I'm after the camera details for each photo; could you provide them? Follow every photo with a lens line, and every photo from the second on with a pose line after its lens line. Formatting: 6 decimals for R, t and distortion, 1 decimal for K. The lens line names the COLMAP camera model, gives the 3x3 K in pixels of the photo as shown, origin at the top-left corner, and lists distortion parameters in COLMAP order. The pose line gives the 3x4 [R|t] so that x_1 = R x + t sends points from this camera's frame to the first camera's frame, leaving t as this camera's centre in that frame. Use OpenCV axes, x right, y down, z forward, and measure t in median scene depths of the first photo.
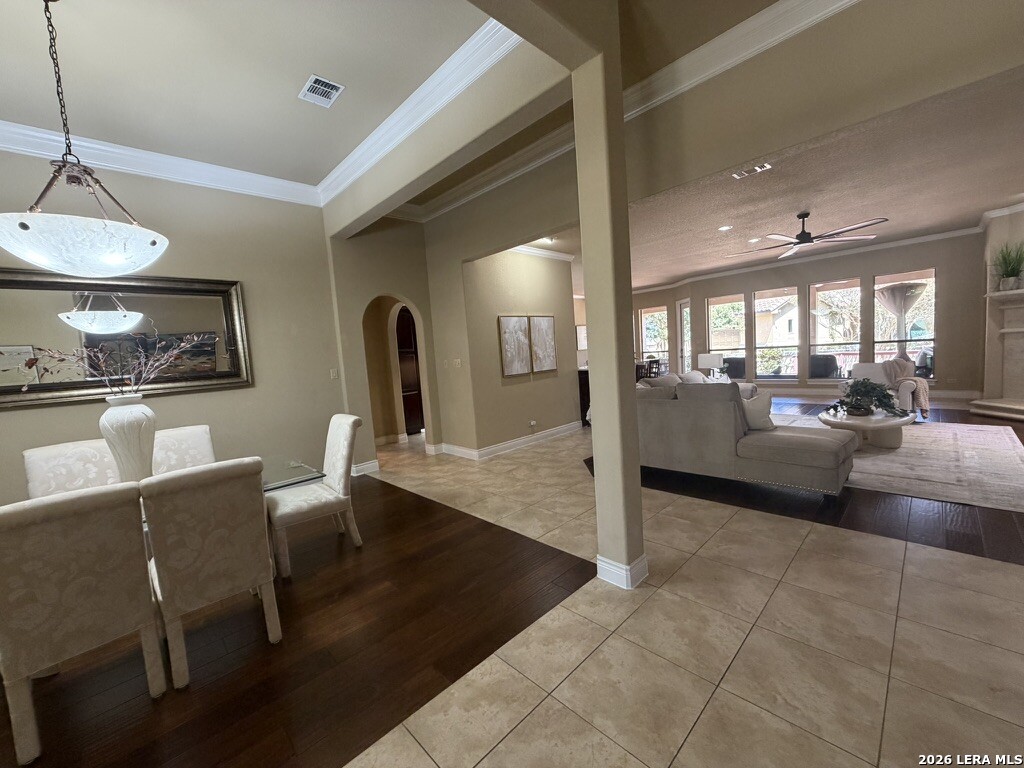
lens RADIAL K [[407.2, 0, 508.3], [0, 407.2, 385.1], [0, 0, 1]] dist [-0.000554, 0.000317]
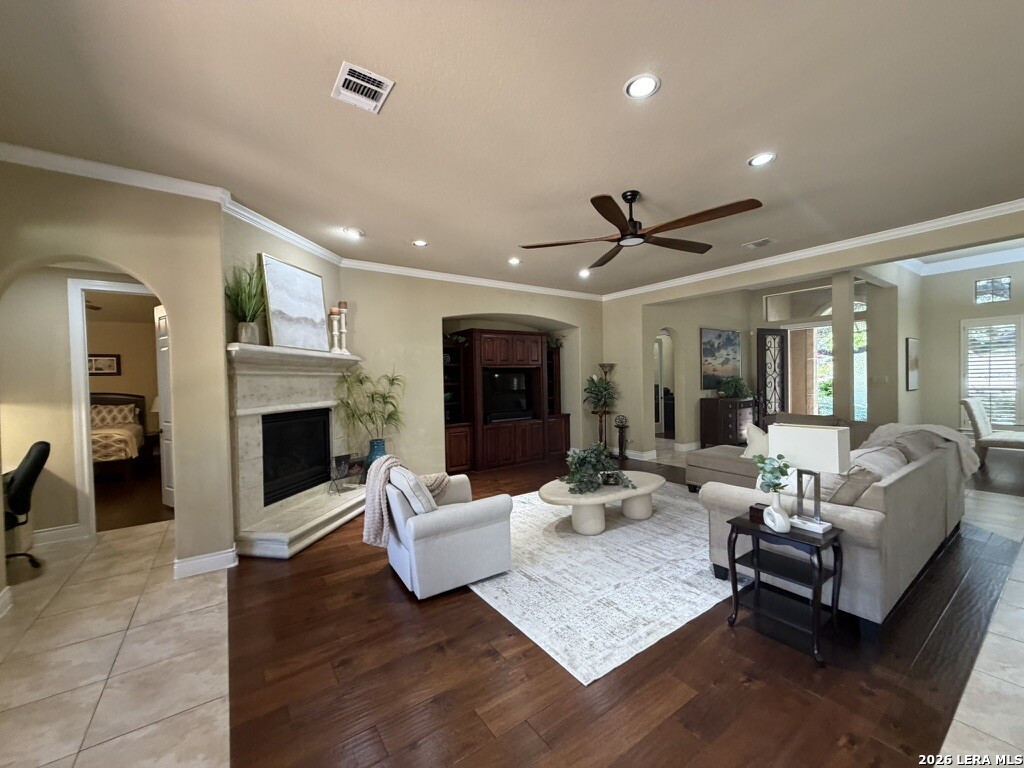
lens RADIAL K [[408.7, 0, 511.1], [0, 408.7, 385.6], [0, 0, 1]] dist [-0.001360, 0.000010]
pose [[-0.983731, 0.088430, 0.156373, 0.746978], [0.103201, 0.990671, 0.089000, -0.182547], [-0.147044, 0.103690, -0.983680, 1.496992]]
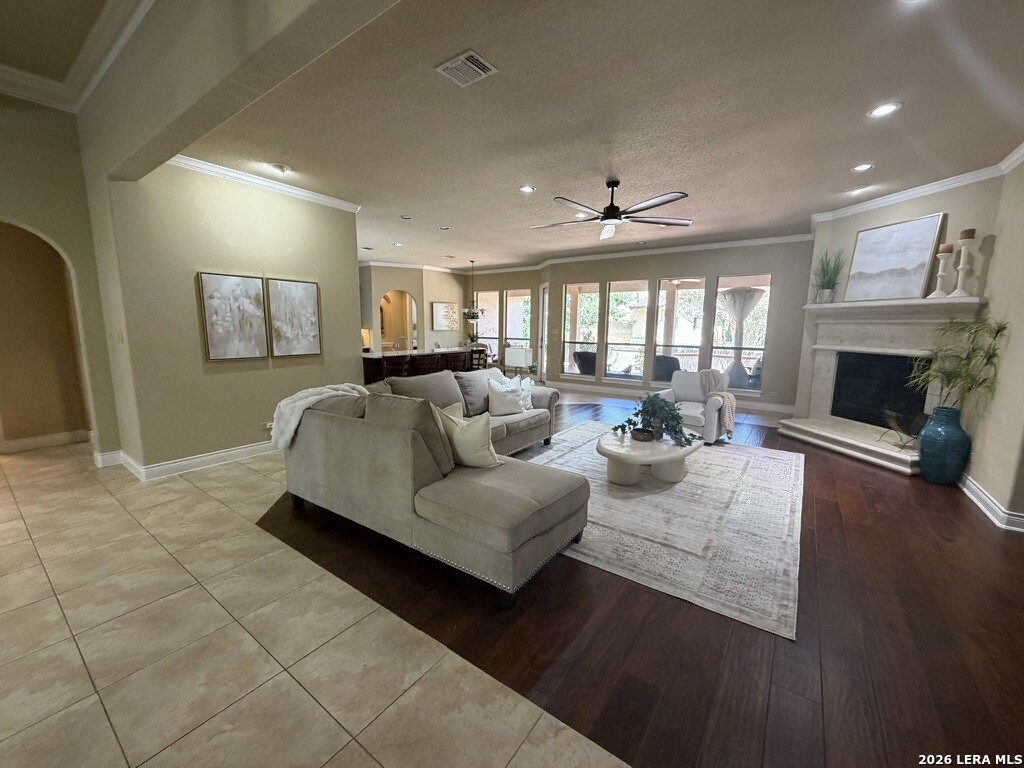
lens RADIAL K [[407.2, 0, 508.3], [0, 407.2, 385.1], [0, 0, 1]] dist [-0.000554, 0.000317]
pose [[0.980734, 0.055362, 0.187340, 0.357045], [-0.065710, 0.996611, 0.049478, -0.046142], [-0.183966, -0.060835, 0.981048, 0.211038]]
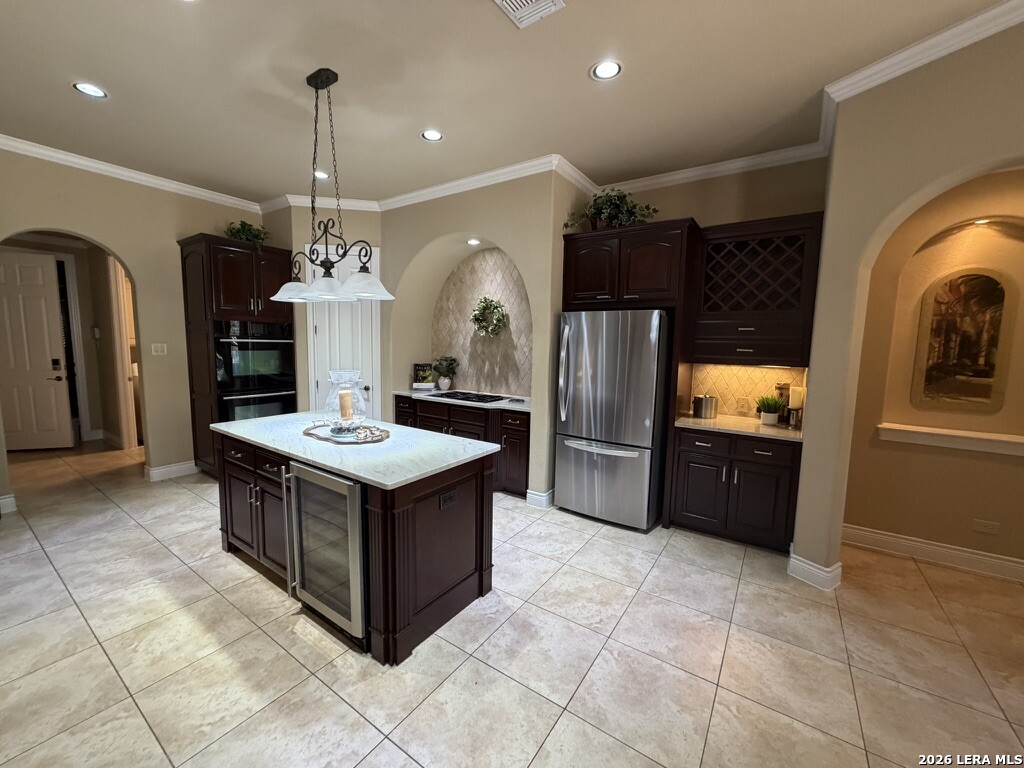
lens RADIAL K [[407.2, 0, 508.3], [0, 407.2, 385.1], [0, 0, 1]] dist [-0.000554, 0.000317]
pose [[0.201277, 0.181471, -0.962578, 0.449339], [-0.118746, 0.979962, 0.159918, -0.174483], [0.972310, 0.082115, 0.218793, 1.606853]]
